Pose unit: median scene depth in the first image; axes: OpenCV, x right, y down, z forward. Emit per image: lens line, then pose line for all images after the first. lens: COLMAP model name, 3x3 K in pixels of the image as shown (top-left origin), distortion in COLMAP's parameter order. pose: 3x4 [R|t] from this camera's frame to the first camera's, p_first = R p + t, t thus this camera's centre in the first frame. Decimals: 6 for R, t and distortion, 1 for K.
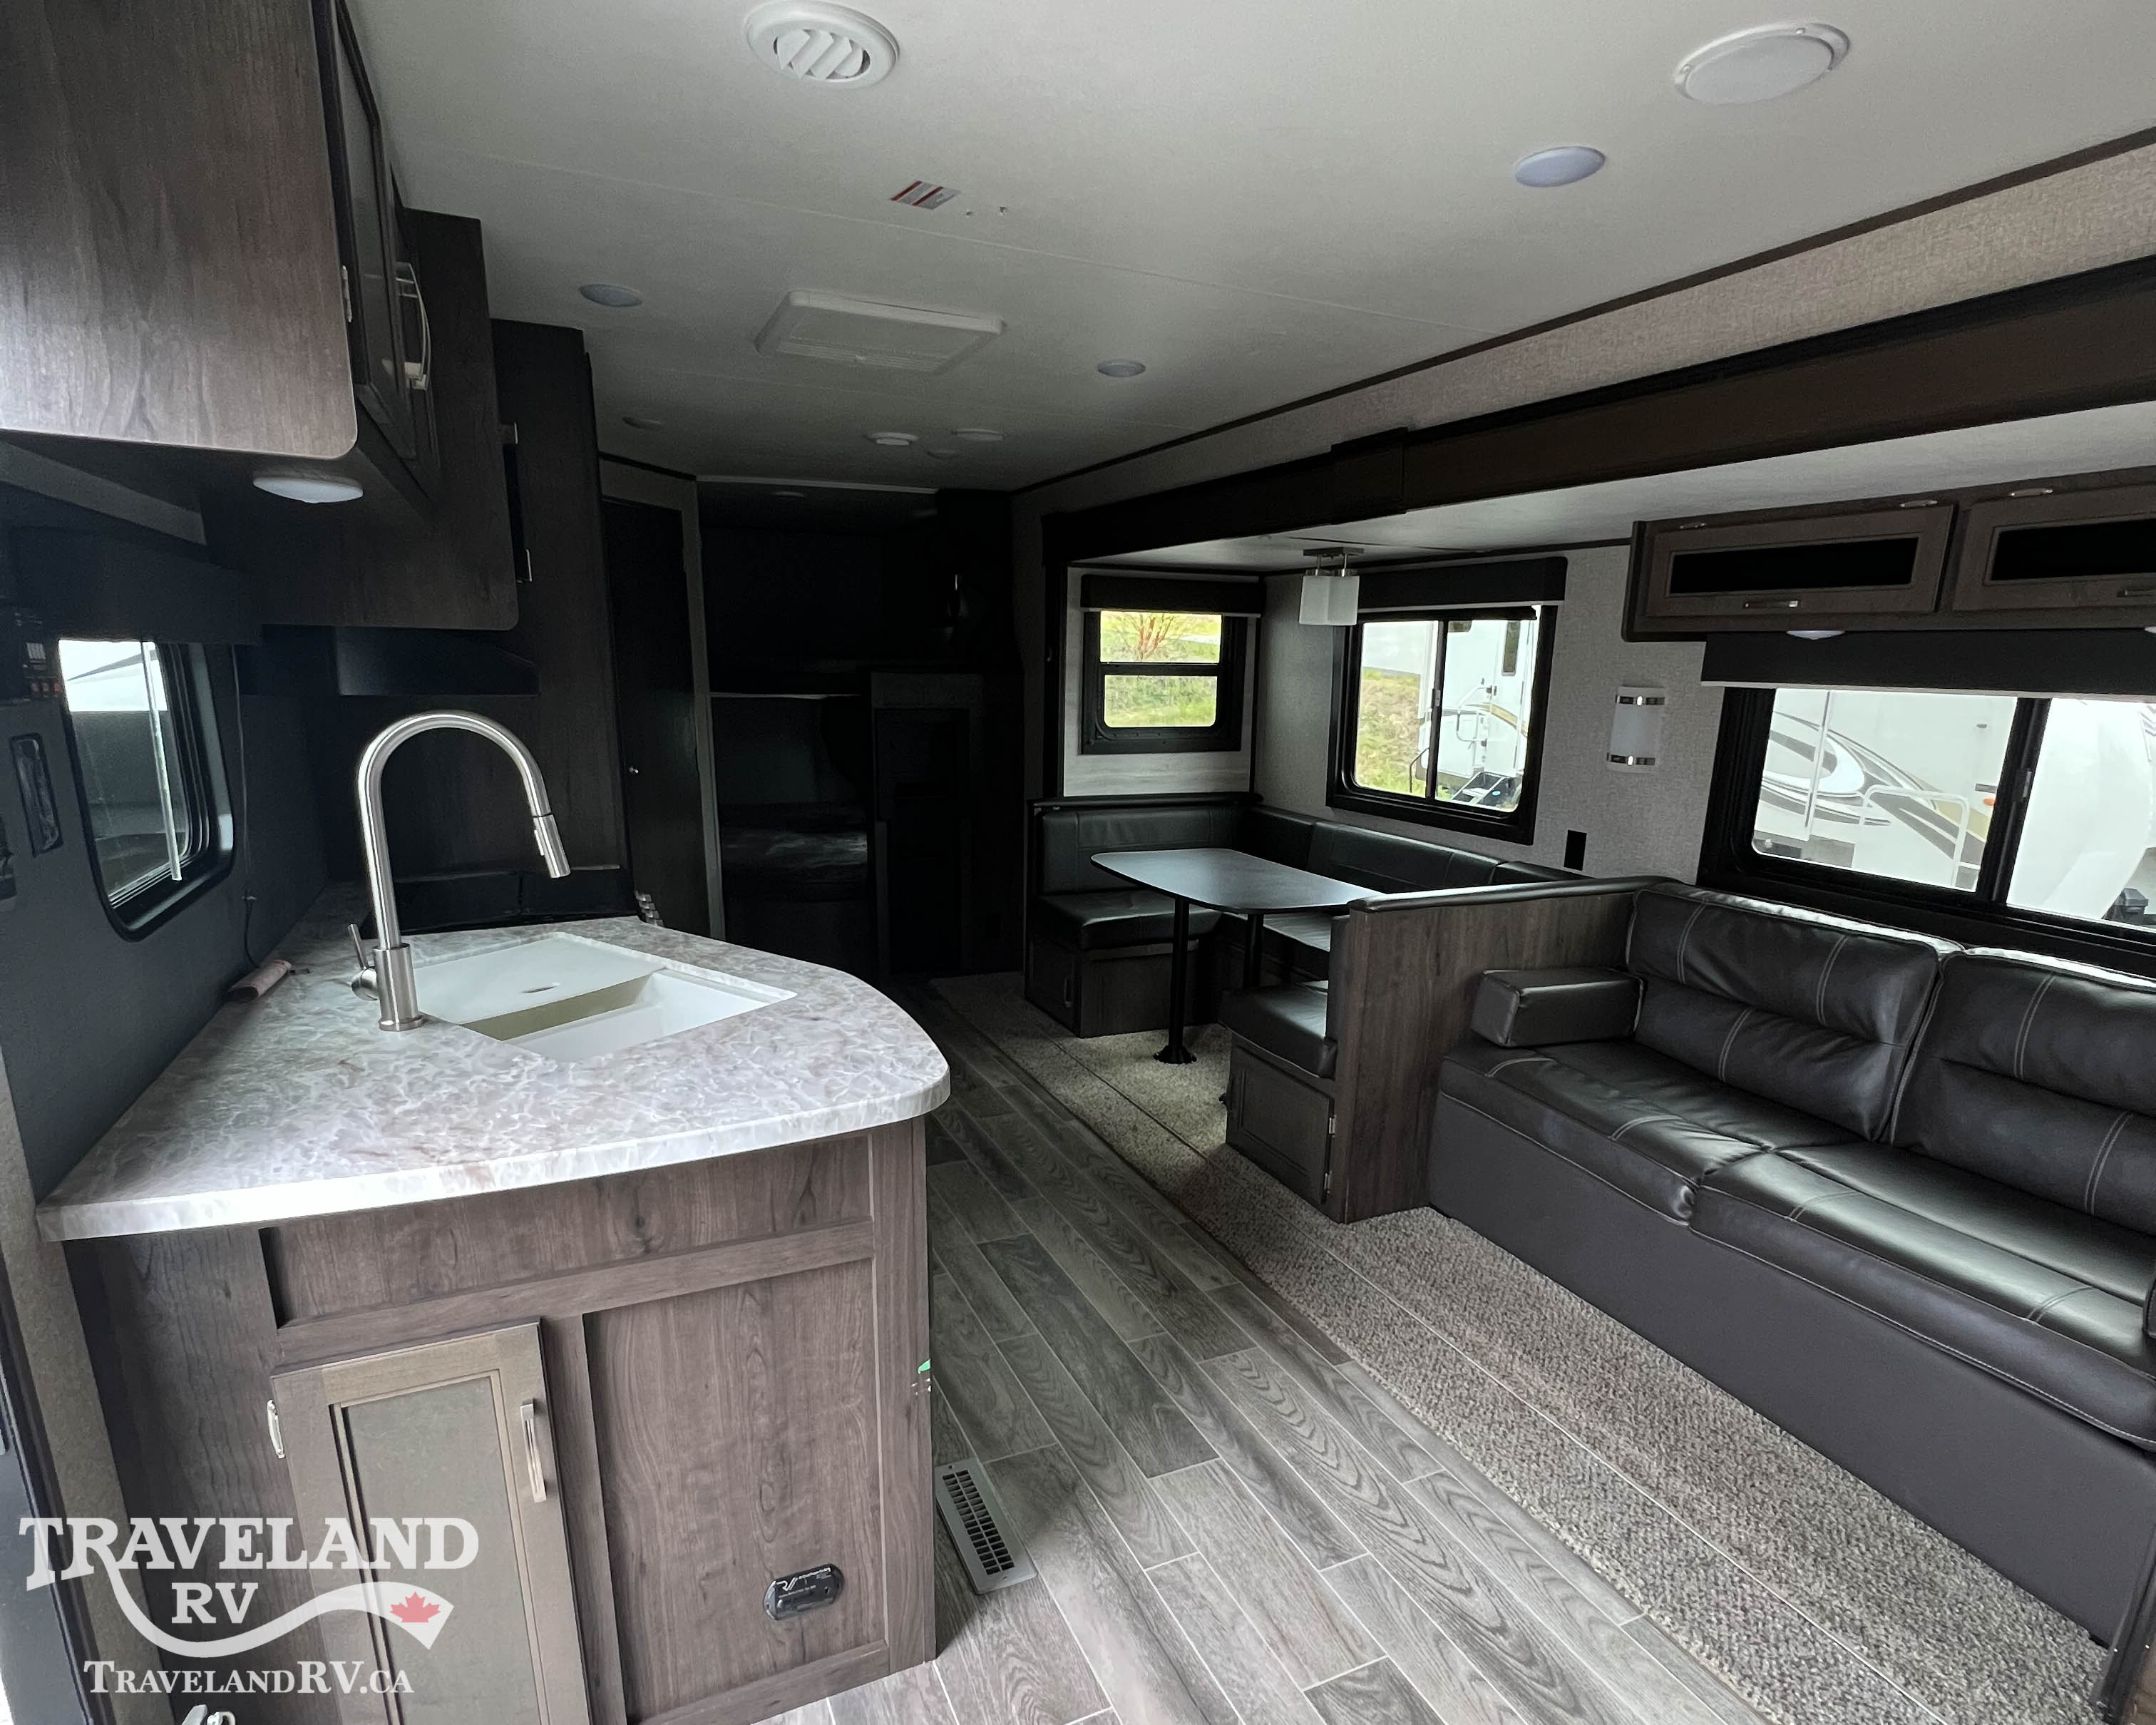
lens RADIAL K [[1151.1, 0, 1077.5], [0, 1151.1, 952.9], [0, 0, 1]] dist [-0.005608, 0.001846]
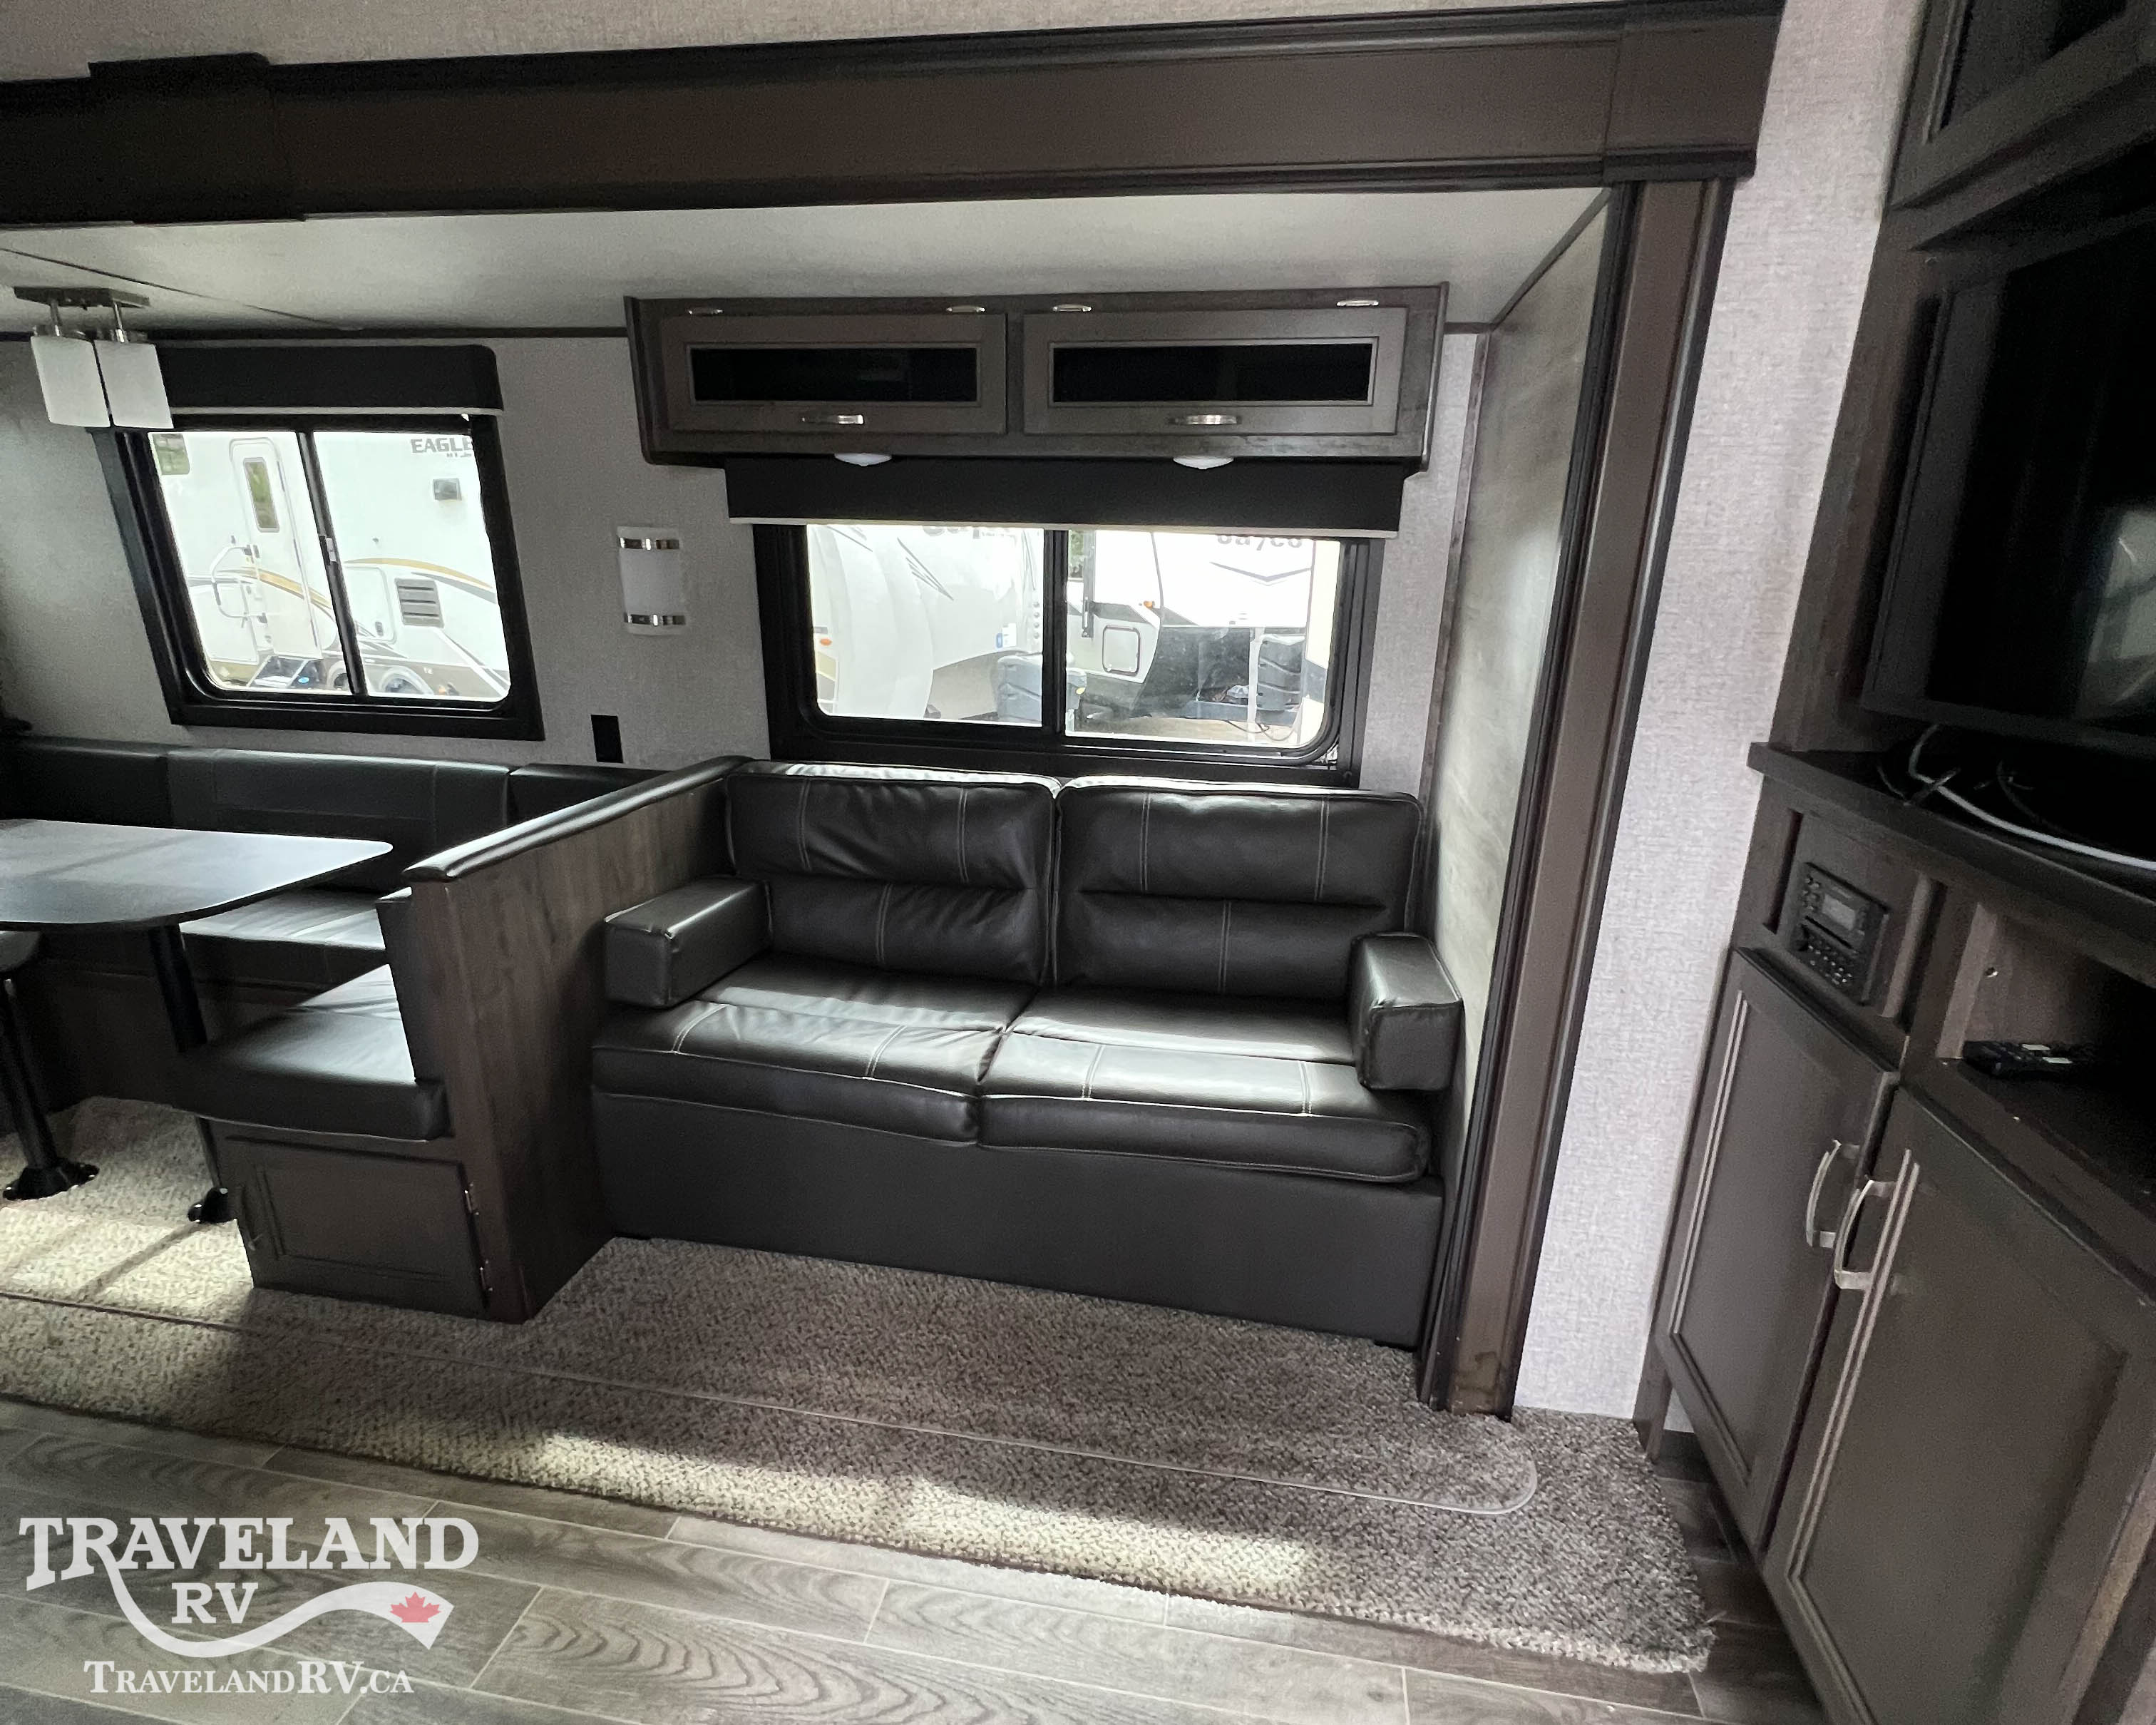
lens RADIAL K [[1151.1, 0, 1070.9], [0, 1151.1, 957.2], [0, 0, 1]] dist [-0.005608, 0.001846]
pose [[0.568021, -0.287654, 0.771107, -0.057165], [0.198068, 0.957173, 0.211161, -0.058379], [-0.798825, 0.032787, 0.600670, 0.314832]]
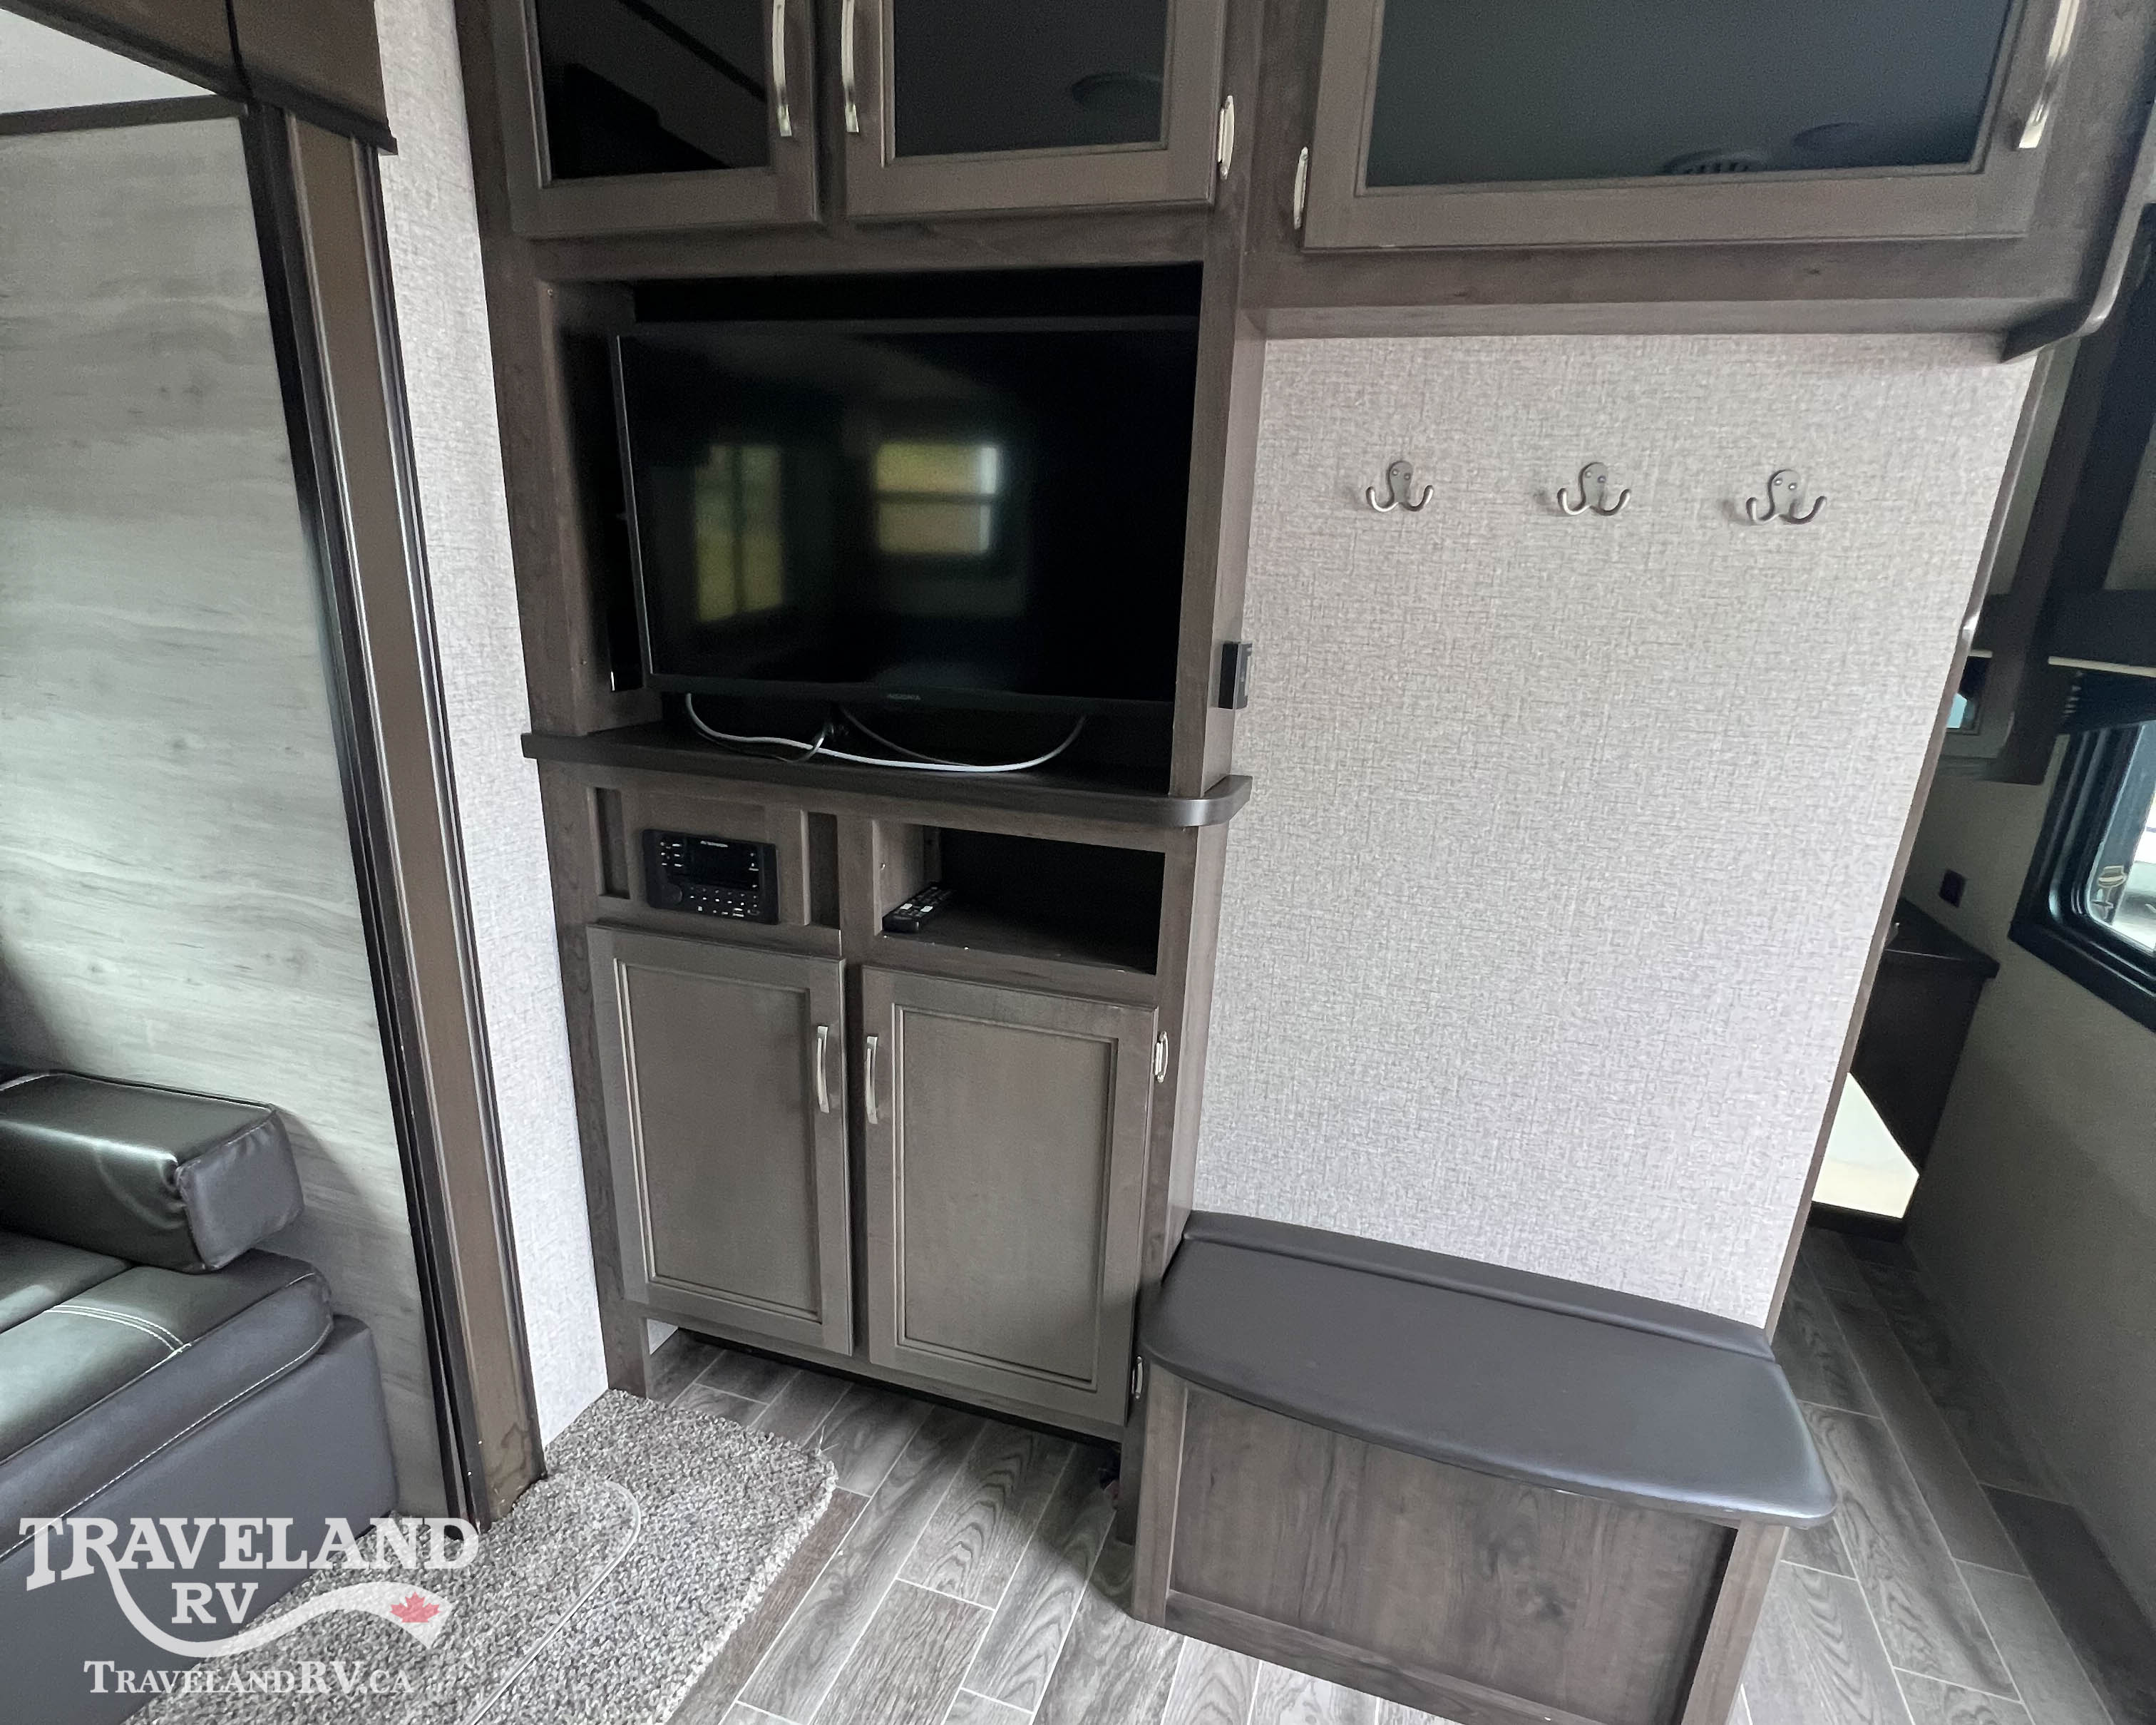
lens RADIAL K [[1151.1, 0, 1094.2], [0, 1151.1, 955.2], [0, 0, 1]] dist [-0.005608, 0.001846]
pose [[-0.739862, -0.268262, 0.616960, -0.007568], [0.098688, 0.863863, 0.493966, -0.130575], [-0.665481, 0.426353, -0.612665, 0.575842]]
